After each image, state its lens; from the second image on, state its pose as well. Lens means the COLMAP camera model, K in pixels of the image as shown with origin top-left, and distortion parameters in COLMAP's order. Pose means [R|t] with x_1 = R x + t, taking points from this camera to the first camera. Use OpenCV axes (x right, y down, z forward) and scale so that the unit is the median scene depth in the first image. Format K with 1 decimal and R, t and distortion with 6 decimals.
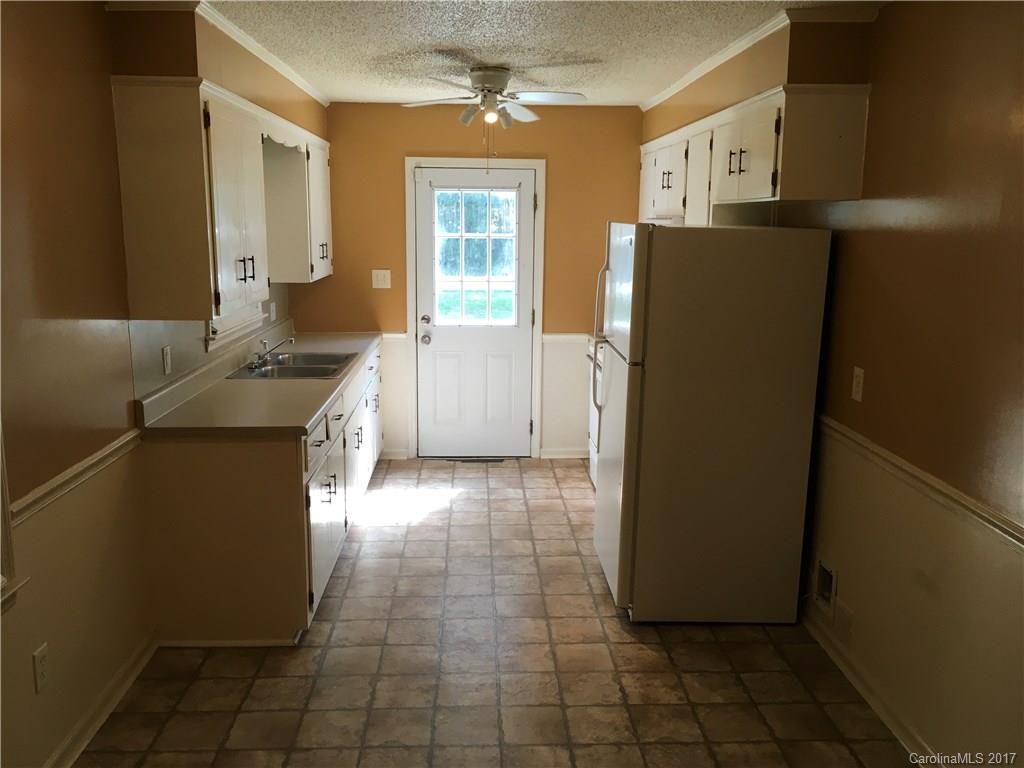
lens RADIAL K [[843.2, 0, 512.0], [0, 843.2, 384.0], [0, 0, 1]] dist [0.067177, 0.001658]
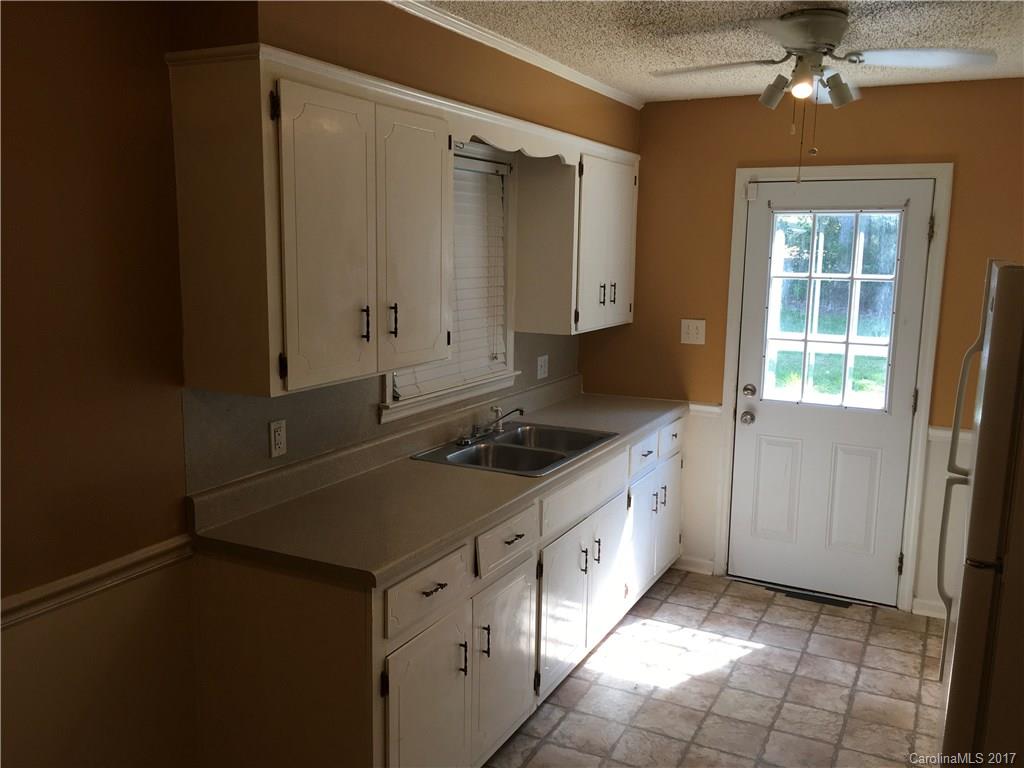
lens RADIAL K [[863.9, 0, 512.0], [0, 863.9, 384.0], [0, 0, 1]] dist [0.075169, -0.112394]
pose [[0.870128, 0.083304, -0.485735, 0.085397], [-0.103537, 0.994514, -0.014913, -0.051399], [0.481828, 0.063268, 0.873979, 0.260319]]
